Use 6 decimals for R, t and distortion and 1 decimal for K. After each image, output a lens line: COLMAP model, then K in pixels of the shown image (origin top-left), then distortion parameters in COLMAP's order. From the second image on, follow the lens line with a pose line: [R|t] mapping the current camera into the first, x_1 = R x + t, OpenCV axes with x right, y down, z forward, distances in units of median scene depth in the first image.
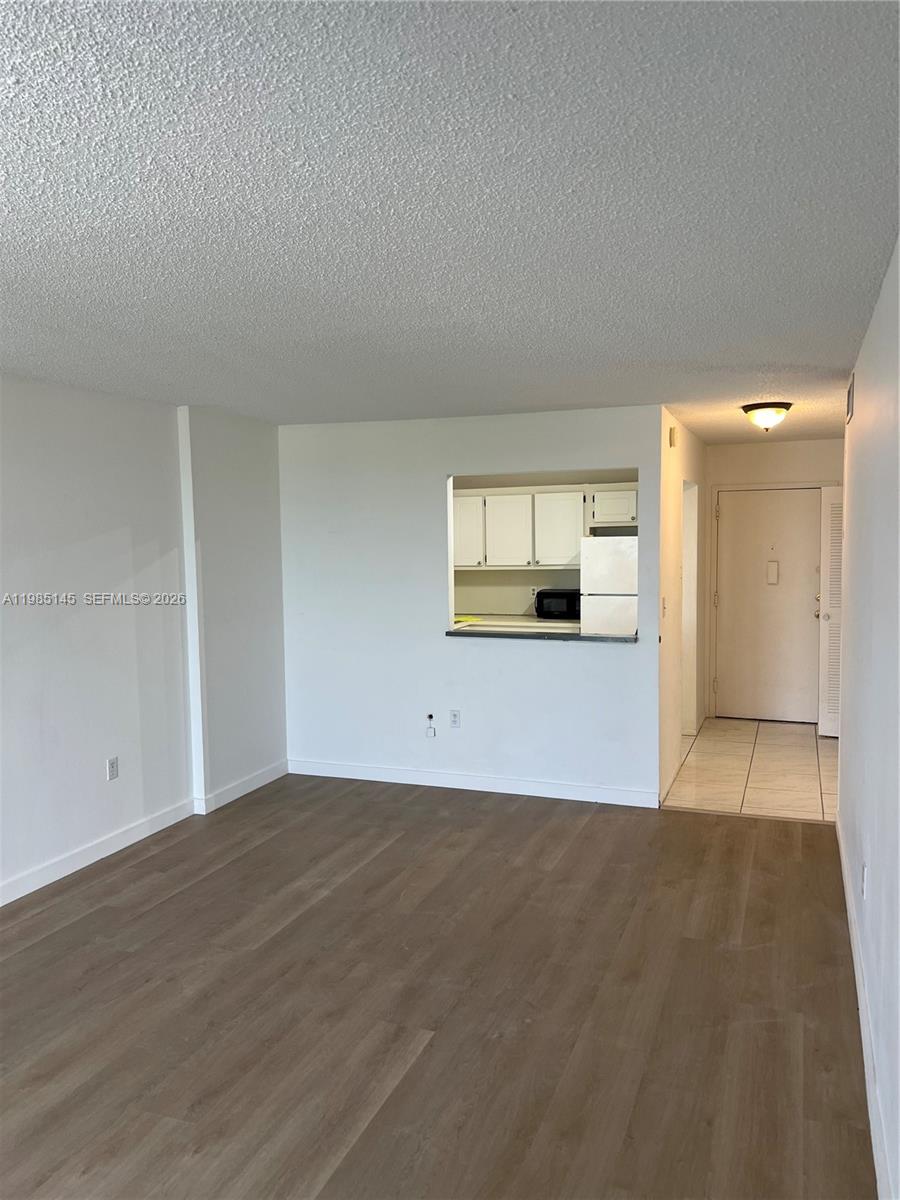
lens RADIAL K [[907.0, 0, 450.0], [0, 907.0, 600.0], [0, 0, 1]] dist [0.068701, -0.083614]
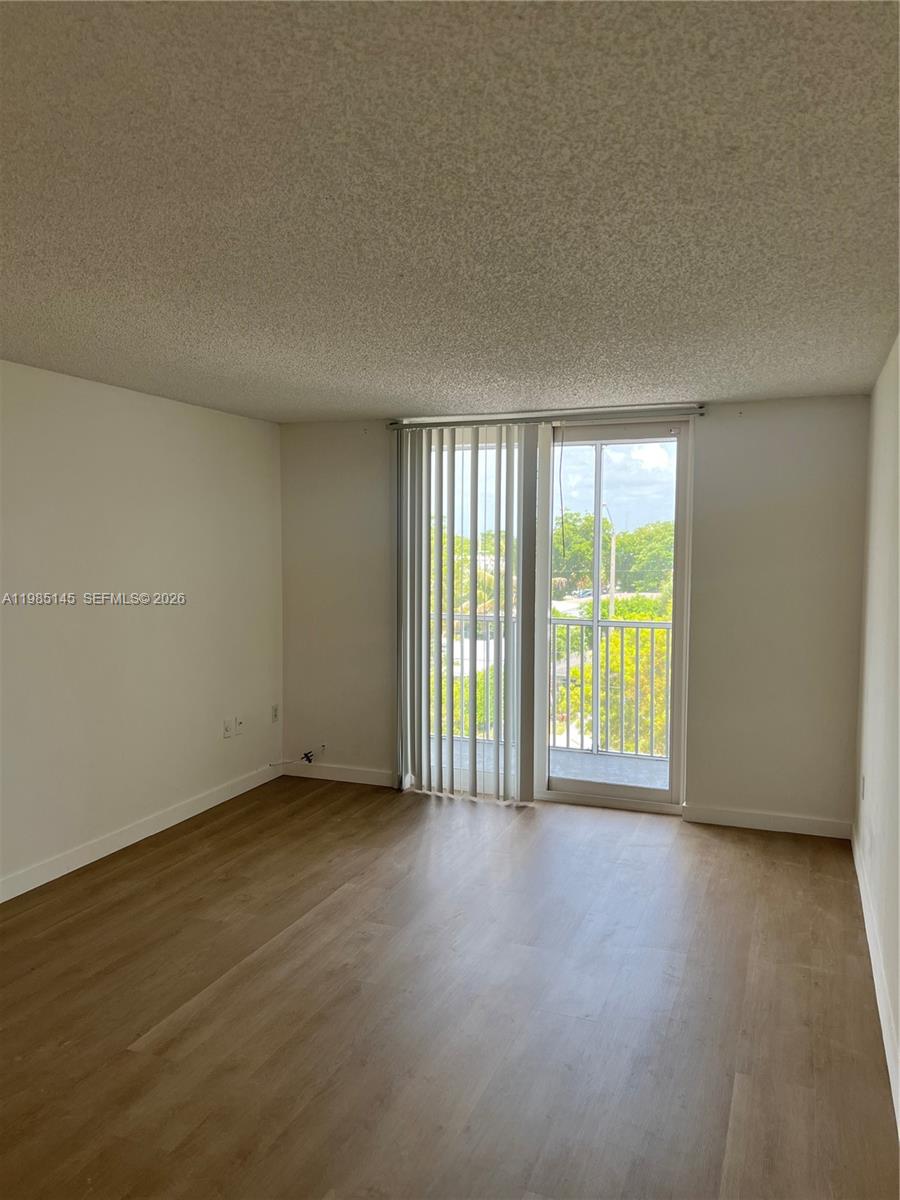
lens RADIAL K [[907.0, 0, 450.0], [0, 907.0, 600.0], [0, 0, 1]] dist [0.068701, -0.083614]
pose [[-0.999896, 0.014330, 0.001586, -0.259719], [0.014414, 0.991245, 0.131243, -0.082432], [0.000308, 0.131252, -0.991349, 1.352729]]
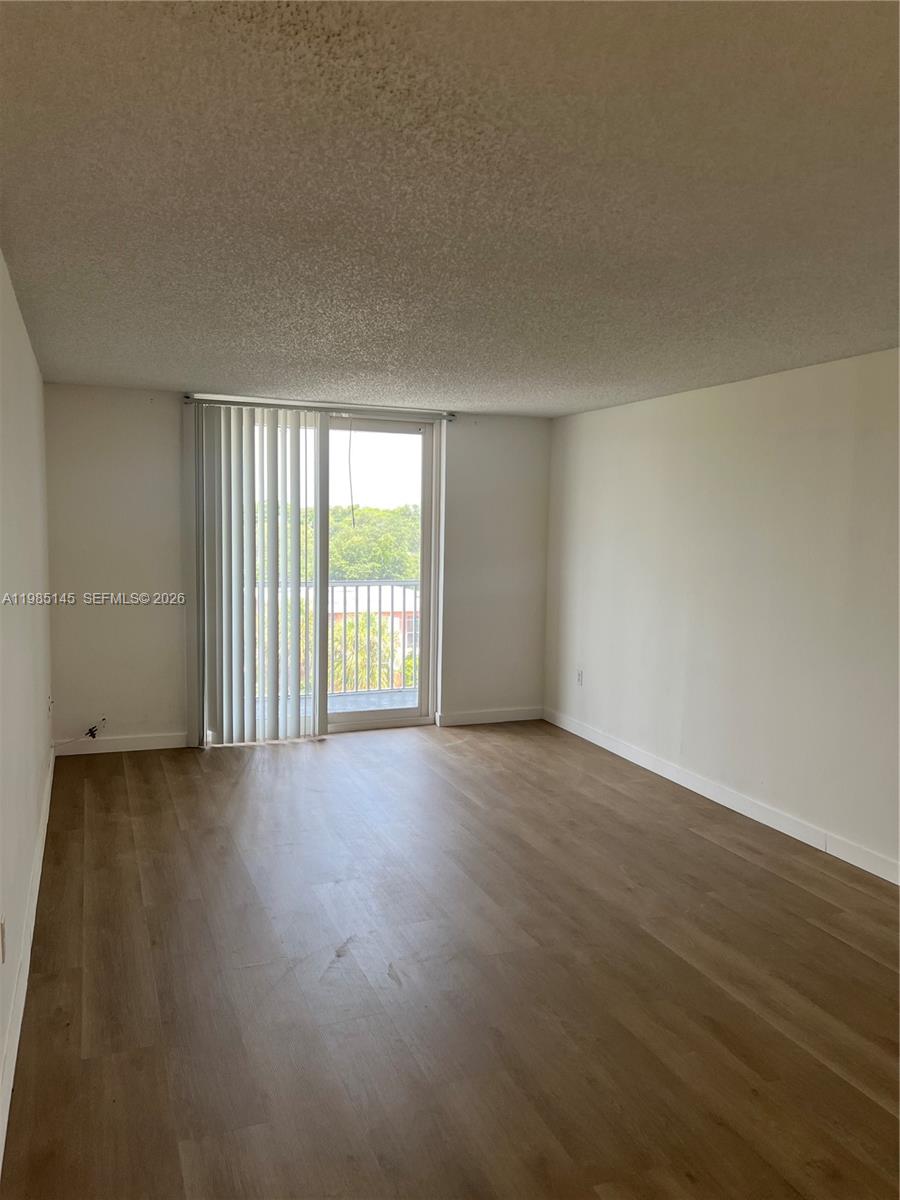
lens RADIAL K [[909.1, 0, 463.2], [0, 909.1, 602.6], [0, 0, 1]] dist [0.050200, -0.001205]
pose [[-0.723108, 0.066825, -0.687494, 0.509400], [-0.055104, 0.986556, 0.153853, -0.094198], [0.688533, 0.149136, -0.709705, 1.318584]]
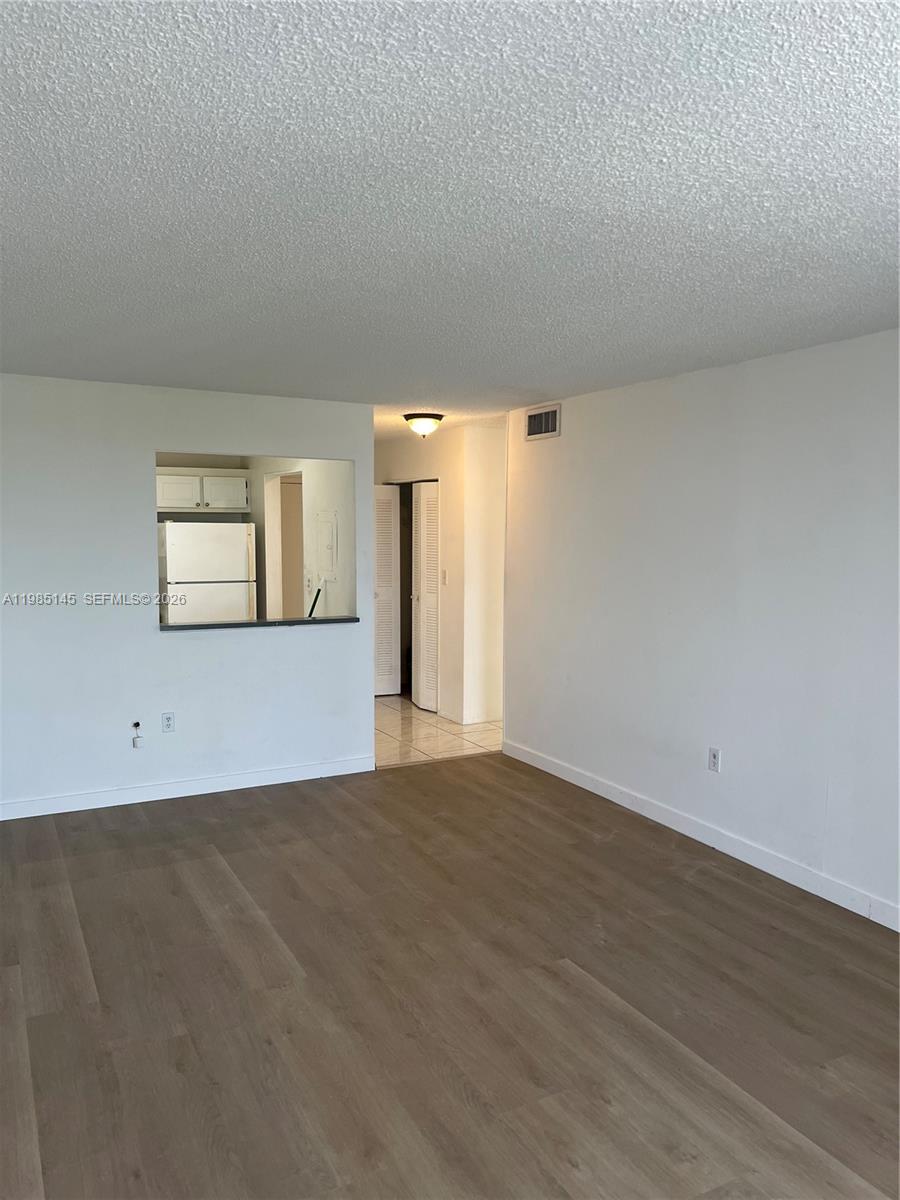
lens RADIAL K [[907.0, 0, 450.0], [0, 907.0, 600.0], [0, 0, 1]] dist [0.068701, -0.083614]
pose [[0.663603, -0.050288, 0.746392, -0.674092], [0.041339, 0.998679, 0.030532, -0.011358], [-0.746941, 0.010594, 0.664805, 0.246224]]
